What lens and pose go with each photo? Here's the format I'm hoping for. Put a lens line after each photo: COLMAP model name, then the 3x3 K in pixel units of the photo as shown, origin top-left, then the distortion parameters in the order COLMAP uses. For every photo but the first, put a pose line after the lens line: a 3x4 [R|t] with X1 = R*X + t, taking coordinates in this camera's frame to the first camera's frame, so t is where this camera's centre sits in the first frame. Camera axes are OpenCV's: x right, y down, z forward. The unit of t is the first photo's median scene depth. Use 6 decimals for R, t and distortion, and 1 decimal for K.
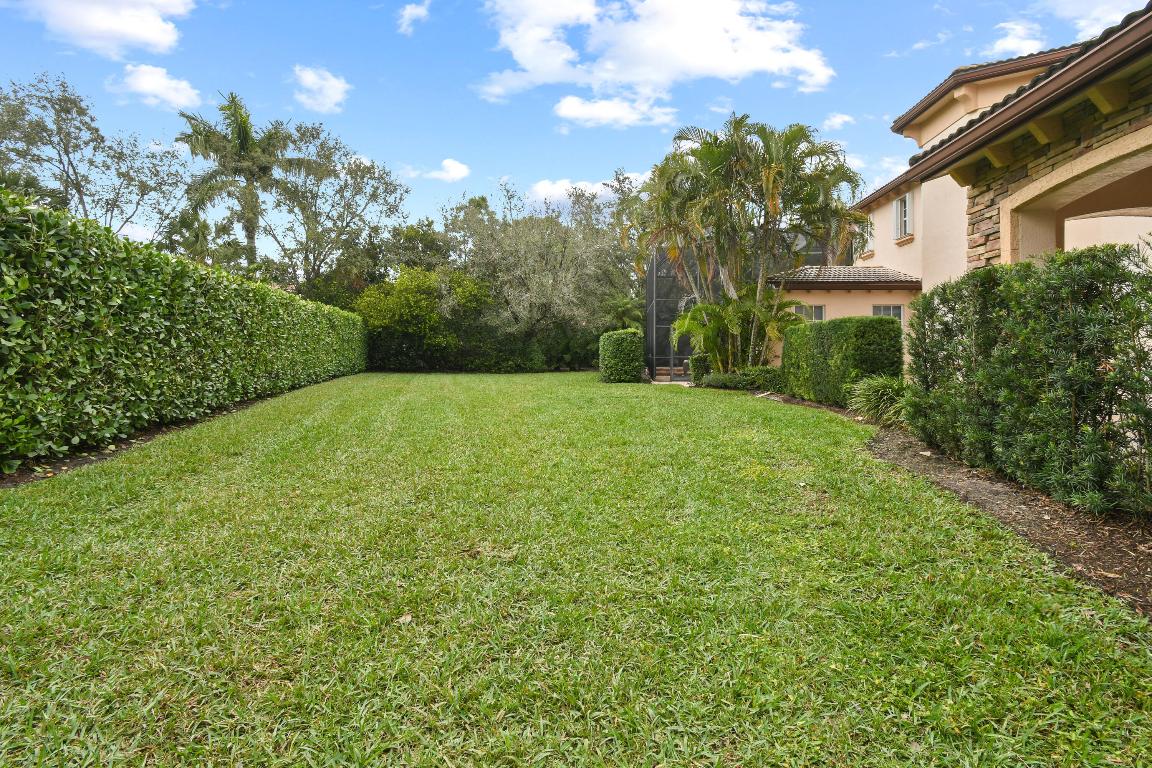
lens RADIAL K [[531.2, 0, 575.5], [0, 531.2, 338.5], [0, 0, 1]] dist [0.003531, 0.000205]
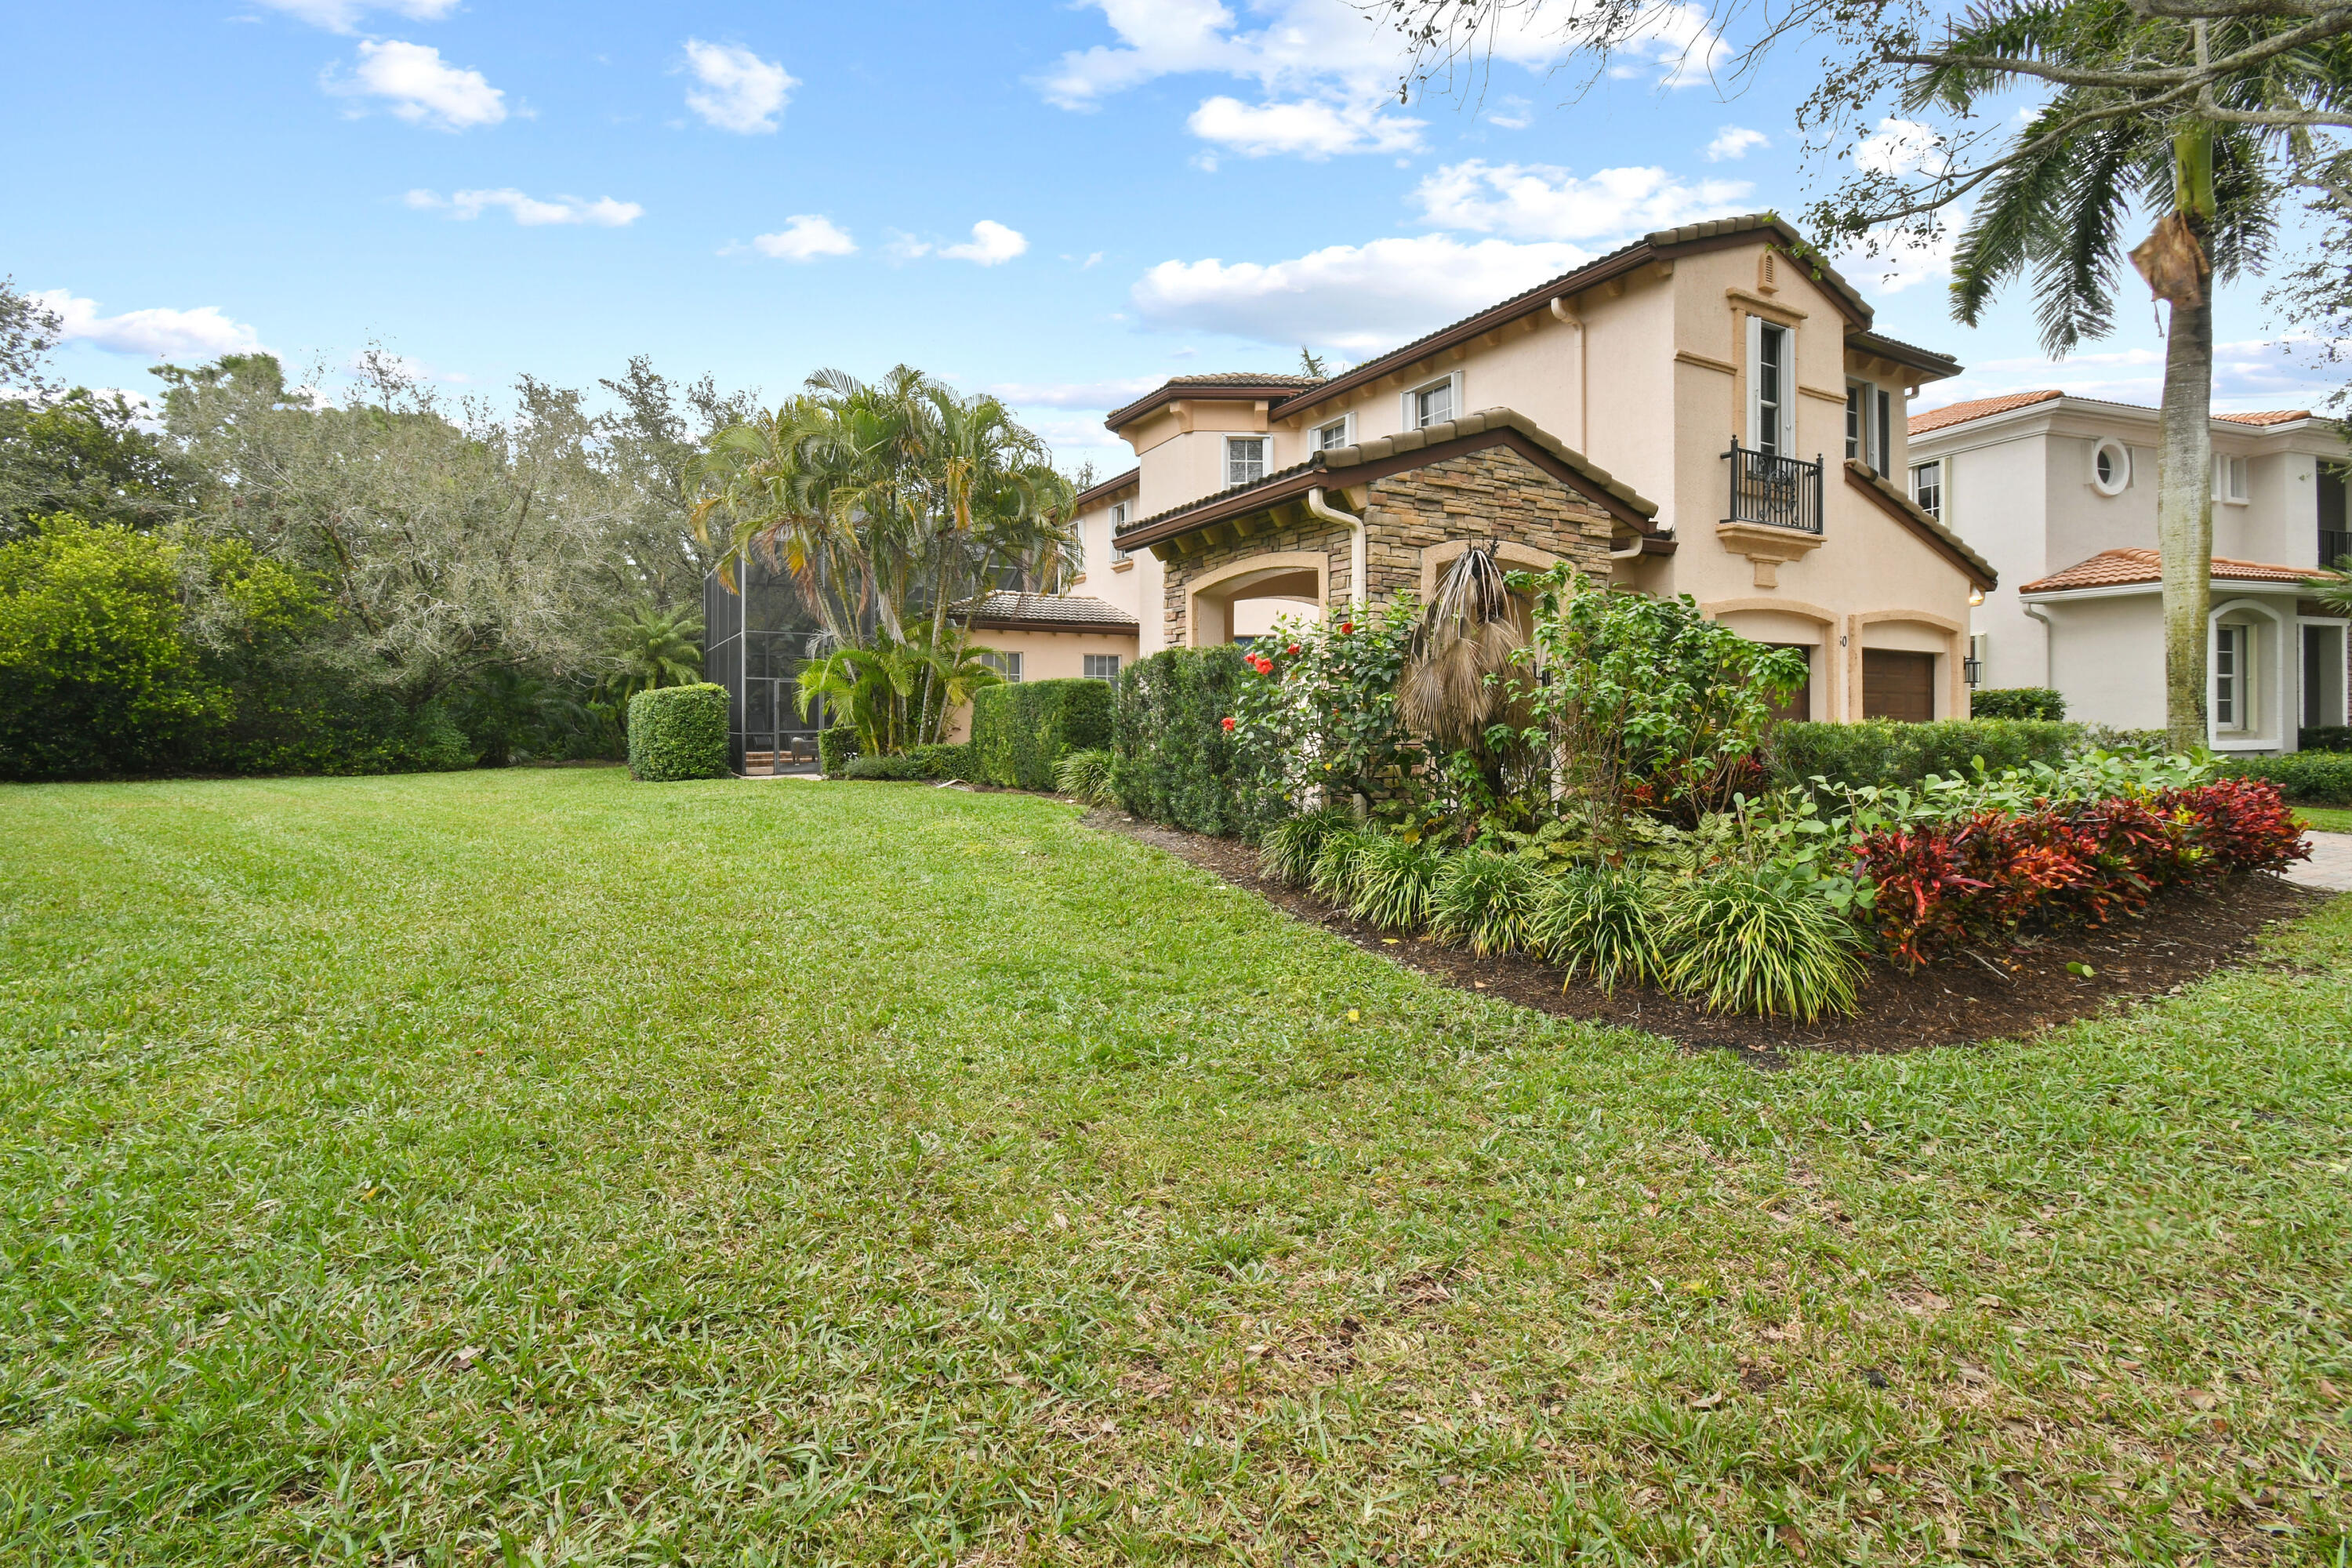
lens RADIAL K [[1062.1, 0, 1178.9], [0, 1062.1, 741.9], [0, 0, 1]] dist [0.002141, -0.000029]
pose [[0.826467, -0.020568, 0.562609, -0.154725], [-0.004844, 0.999036, 0.043639, -0.010256], [-0.562964, -0.038791, 0.825570, -0.278999]]
